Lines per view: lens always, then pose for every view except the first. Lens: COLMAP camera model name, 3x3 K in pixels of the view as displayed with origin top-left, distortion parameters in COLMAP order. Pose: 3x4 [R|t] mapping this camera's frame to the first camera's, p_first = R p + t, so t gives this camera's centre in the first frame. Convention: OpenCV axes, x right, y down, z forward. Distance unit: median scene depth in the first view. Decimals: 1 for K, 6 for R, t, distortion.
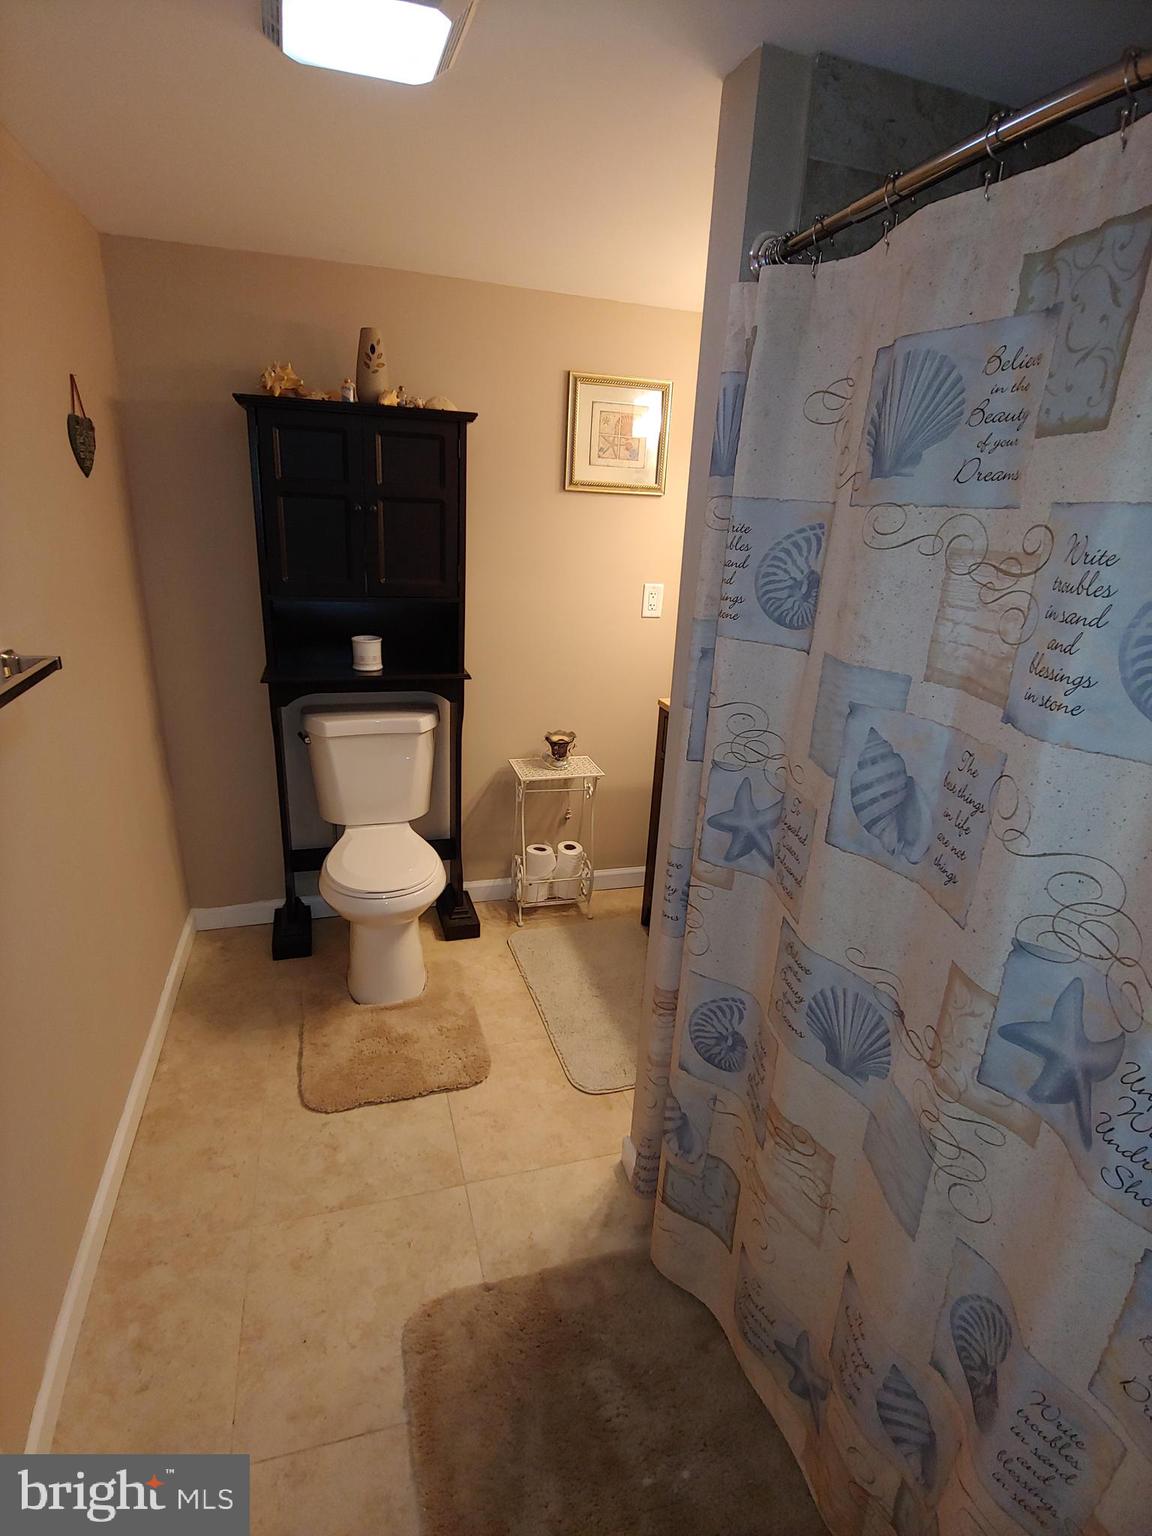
lens RADIAL K [[774.3, 0, 569.2], [0, 774.3, 764.5], [0, 0, 1]] dist [-0.007017, -0.008438]
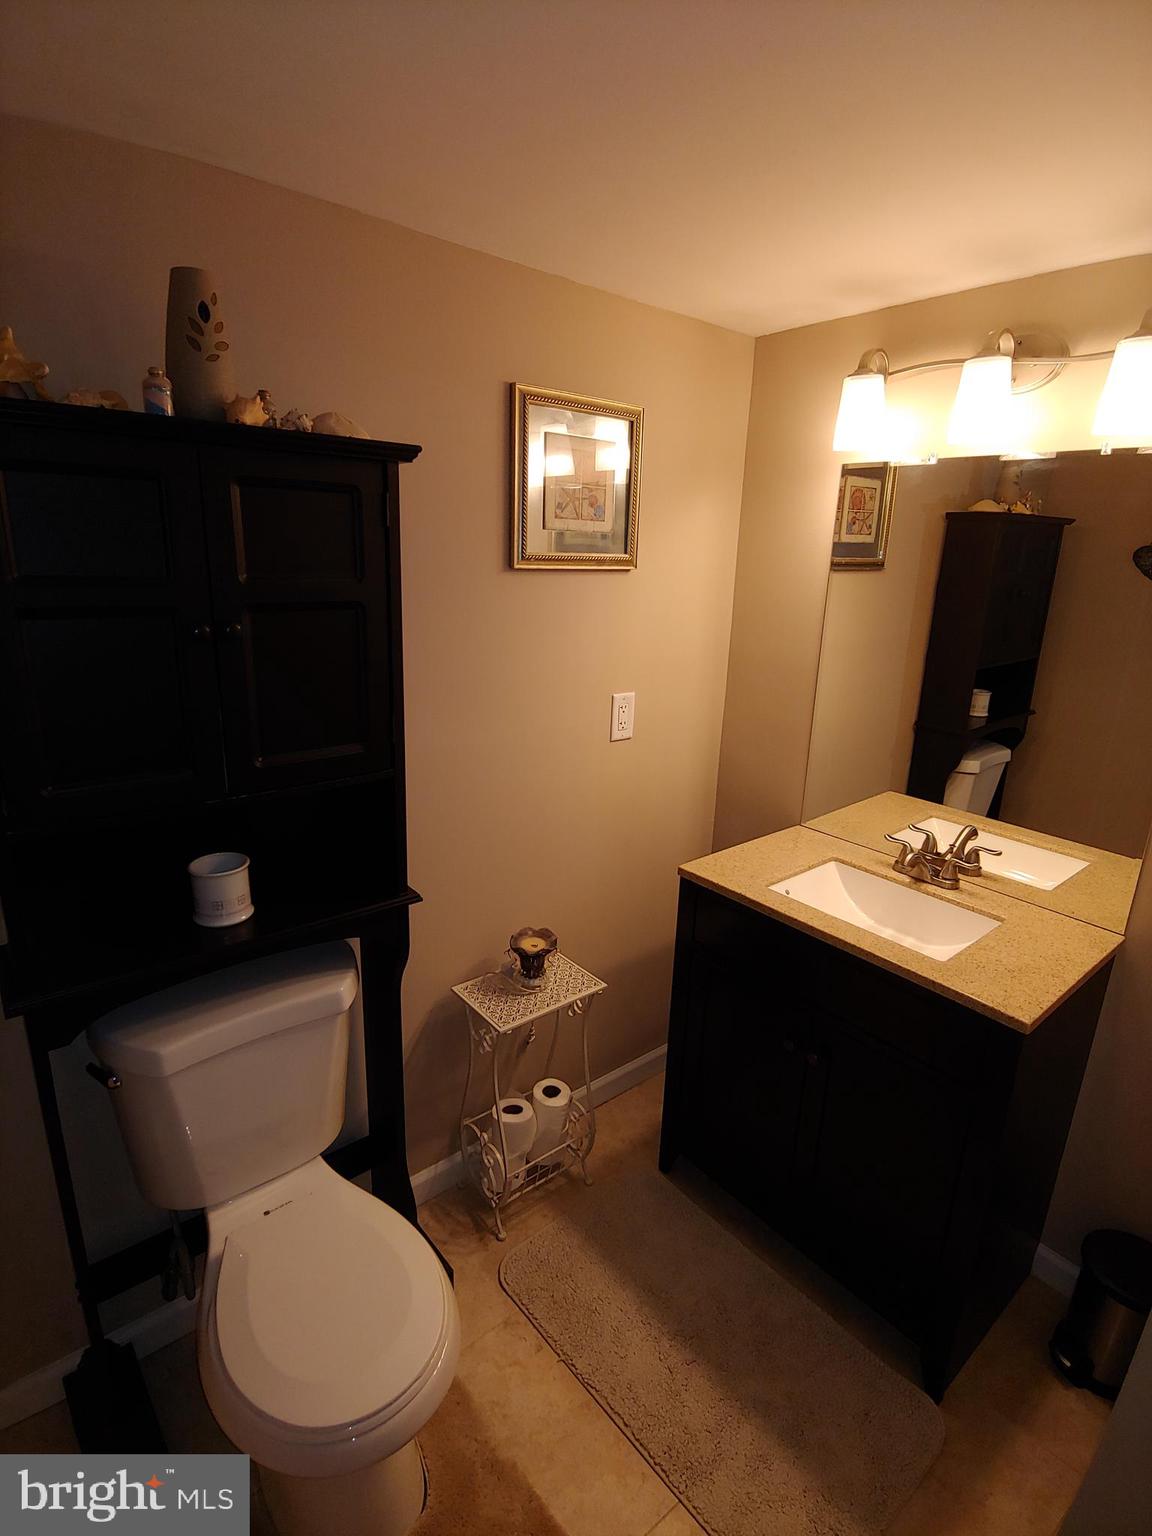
lens RADIAL K [[774.3, 0, 581.2], [0, 774.3, 770.3], [0, 0, 1]] dist [-0.007017, -0.008438]
pose [[0.924423, -0.124680, 0.360412, -0.211700], [0.138186, 0.990336, -0.011838, -0.182267], [-0.355453, 0.060747, 0.932718, 0.411674]]
